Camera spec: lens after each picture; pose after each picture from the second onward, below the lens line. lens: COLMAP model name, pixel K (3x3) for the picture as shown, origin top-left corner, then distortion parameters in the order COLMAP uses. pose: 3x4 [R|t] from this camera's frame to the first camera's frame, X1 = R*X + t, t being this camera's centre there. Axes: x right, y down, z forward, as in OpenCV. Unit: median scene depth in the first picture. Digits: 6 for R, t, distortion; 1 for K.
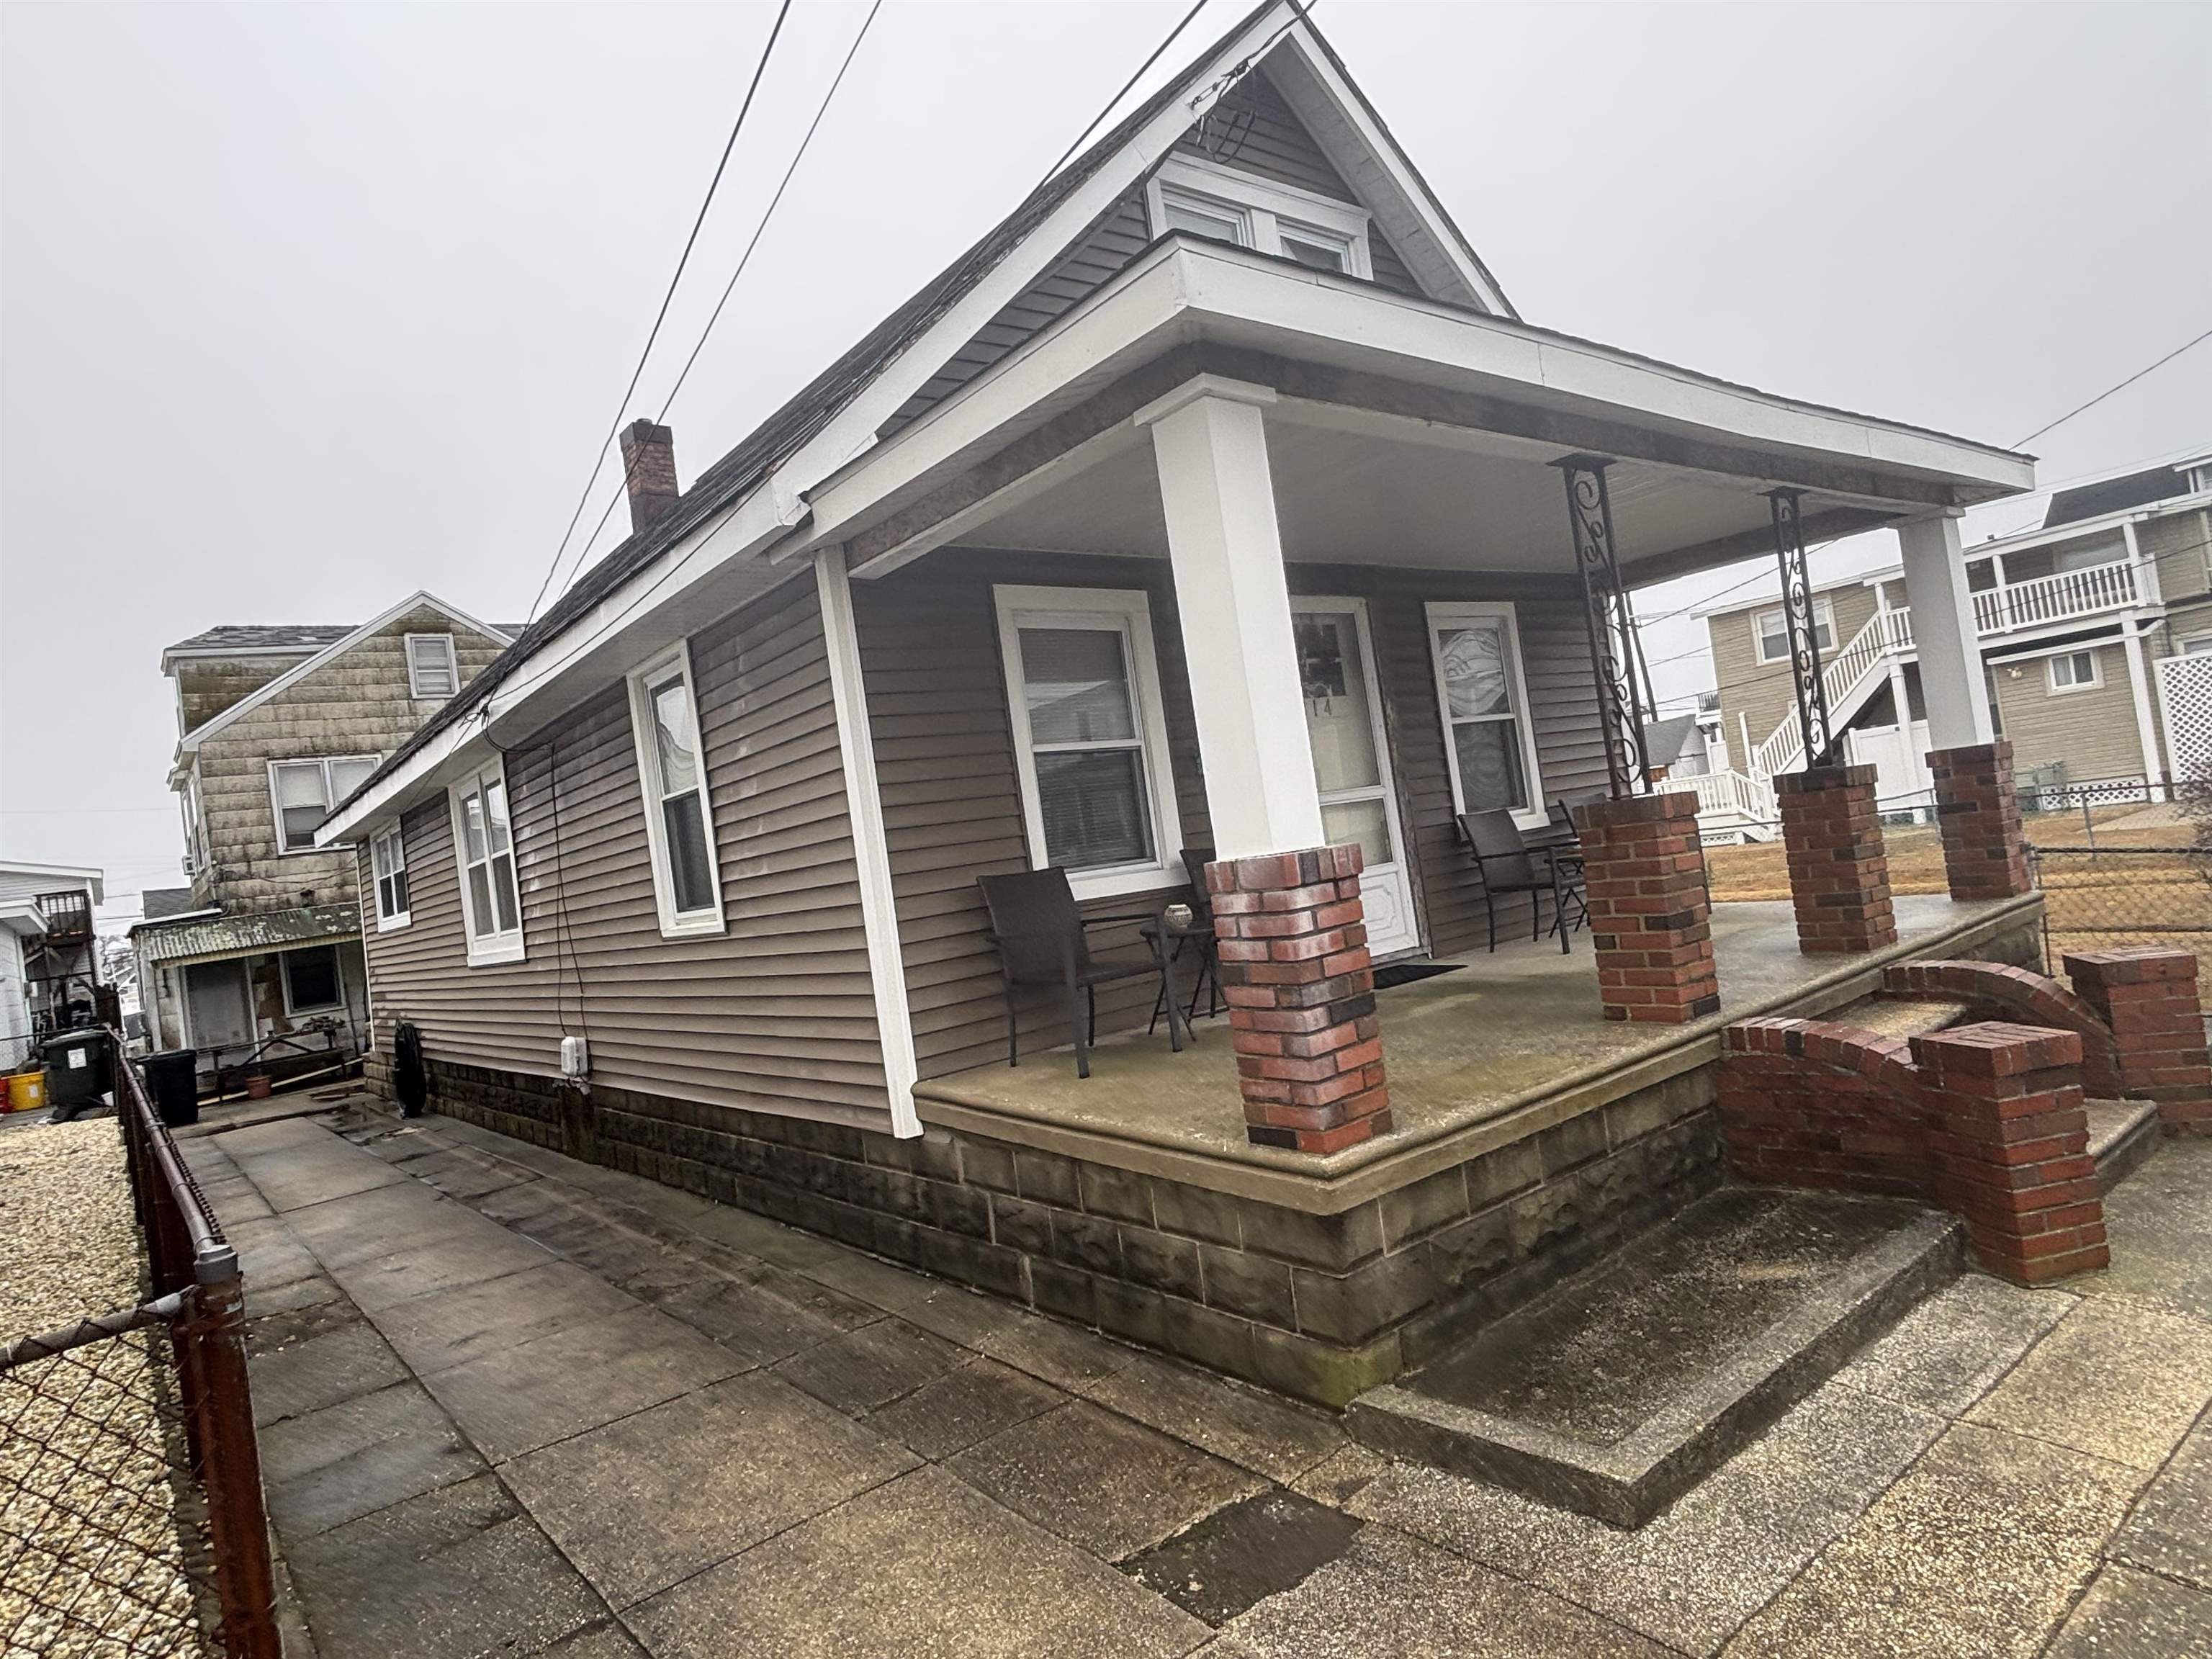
lens RADIAL K [[1284.9, 0, 1106.0], [0, 1284.9, 829.5], [0, 0, 1]] dist [-0.027516, 0.000050]
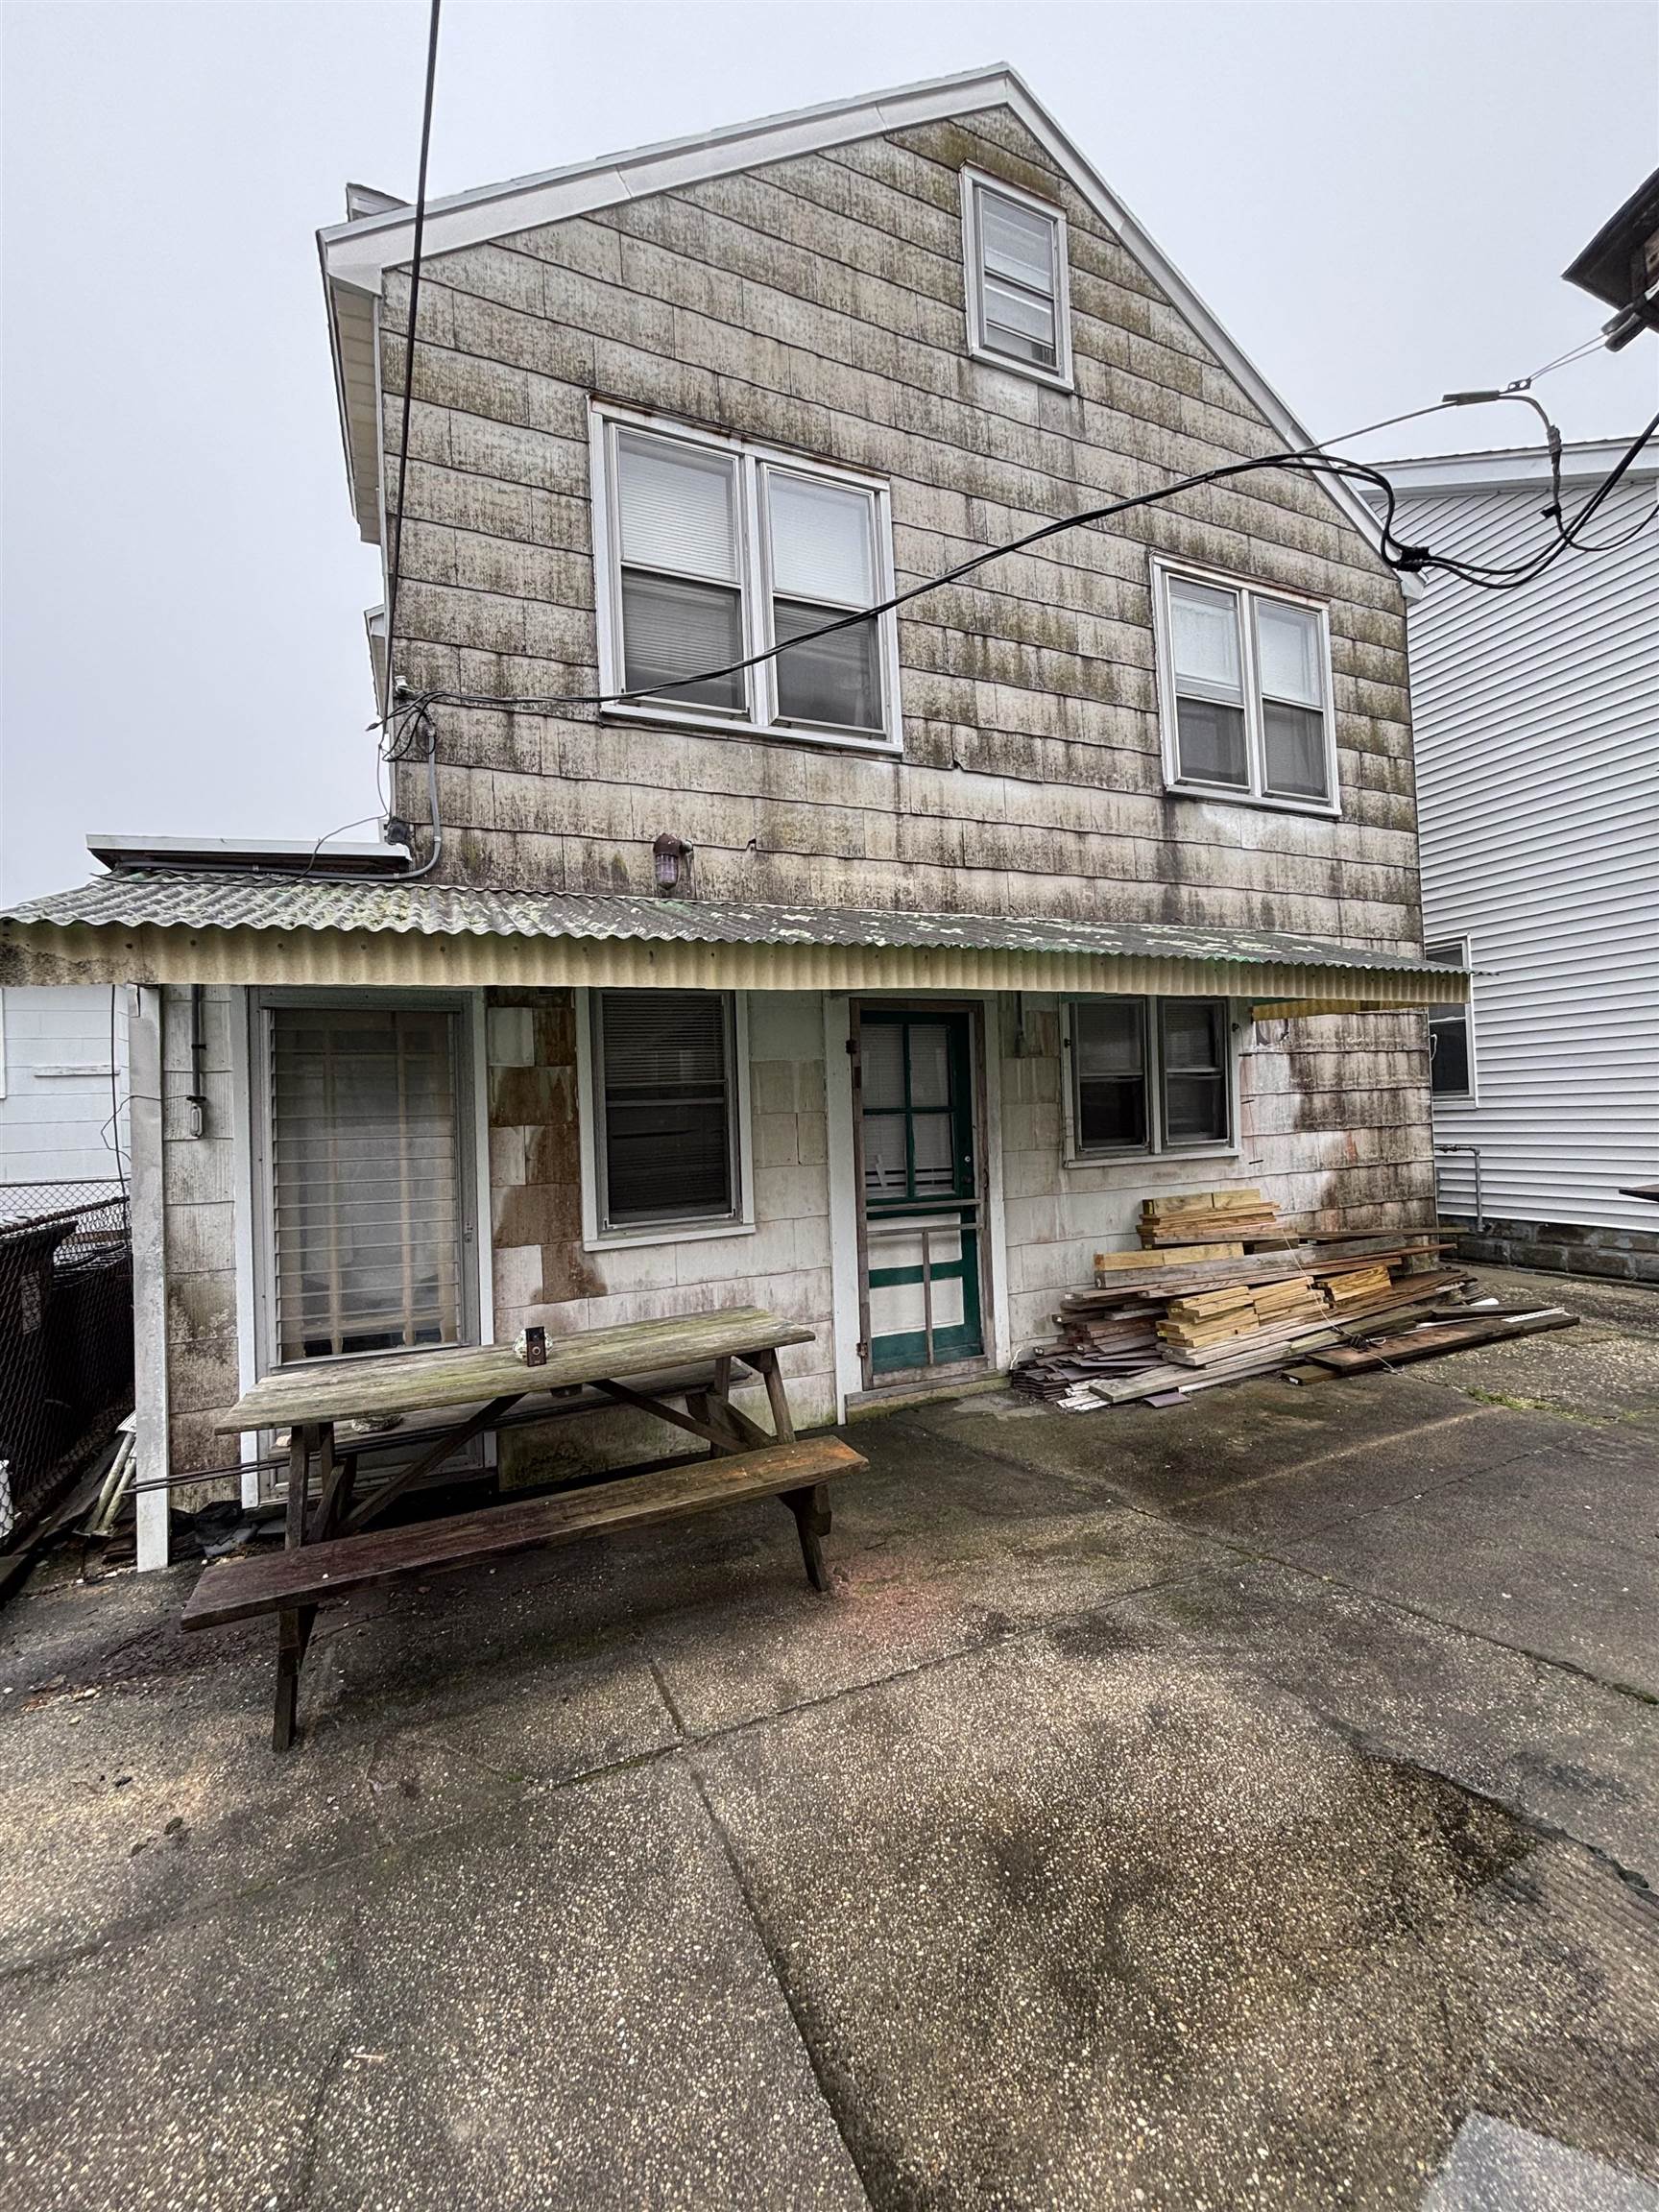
lens RADIAL K [[897.5, 0, 829.5], [0, 897.5, 1106.0], [0, 0, 1]] dist [-0.000087, 0.000124]
pose [[0.974980, 0.097774, -0.199634, -0.552546], [-0.092286, 0.995058, 0.036640, 0.102100], [0.202230, -0.017300, 0.979185, 0.808770]]
